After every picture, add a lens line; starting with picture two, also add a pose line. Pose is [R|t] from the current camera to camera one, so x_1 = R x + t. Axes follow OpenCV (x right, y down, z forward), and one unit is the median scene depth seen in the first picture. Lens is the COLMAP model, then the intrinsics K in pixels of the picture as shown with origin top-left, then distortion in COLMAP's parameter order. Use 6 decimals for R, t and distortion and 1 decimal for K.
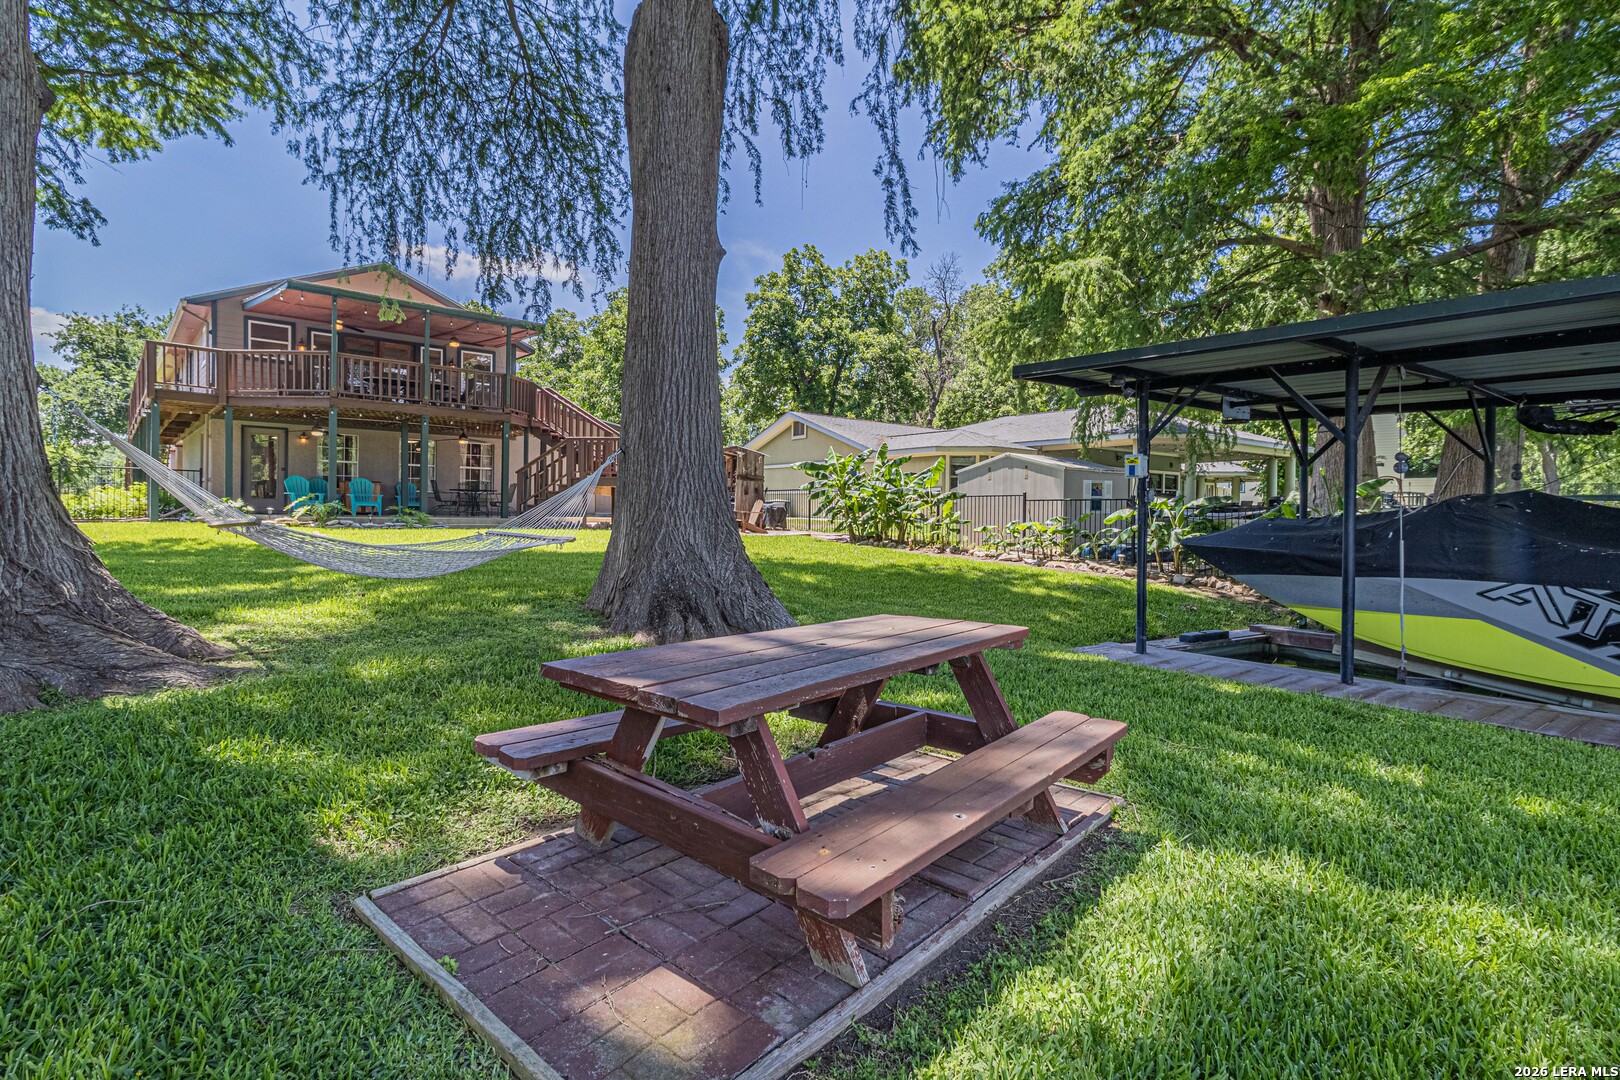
lens RADIAL K [[763.2, 0, 780.9], [0, 763.2, 531.3], [0, 0, 1]] dist [-0.002100, -0.000222]
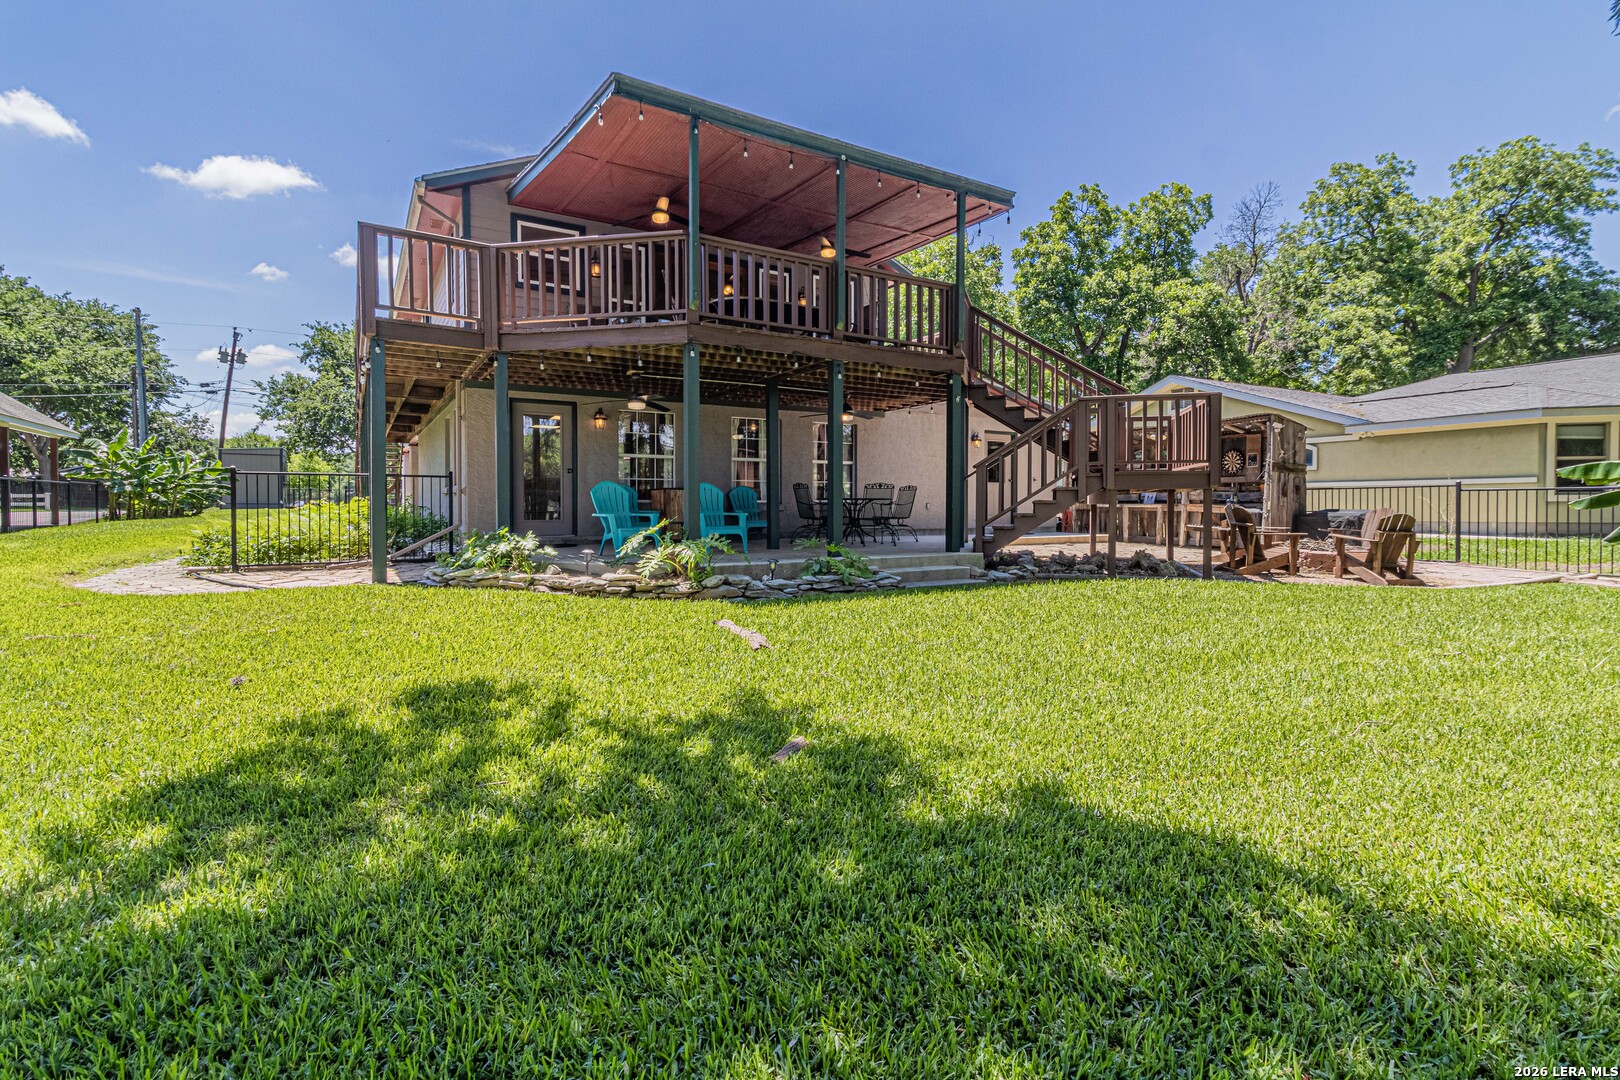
lens RADIAL K [[752.4, 0, 812.3], [0, 752.4, 532.0], [0, 0, 1]] dist [0.004037, 0.000093]
pose [[0.983876, -0.008029, -0.178674, -0.121974], [0.009961, 0.999901, 0.009918, -0.012460], [0.178577, -0.011538, 0.983858, 0.151918]]
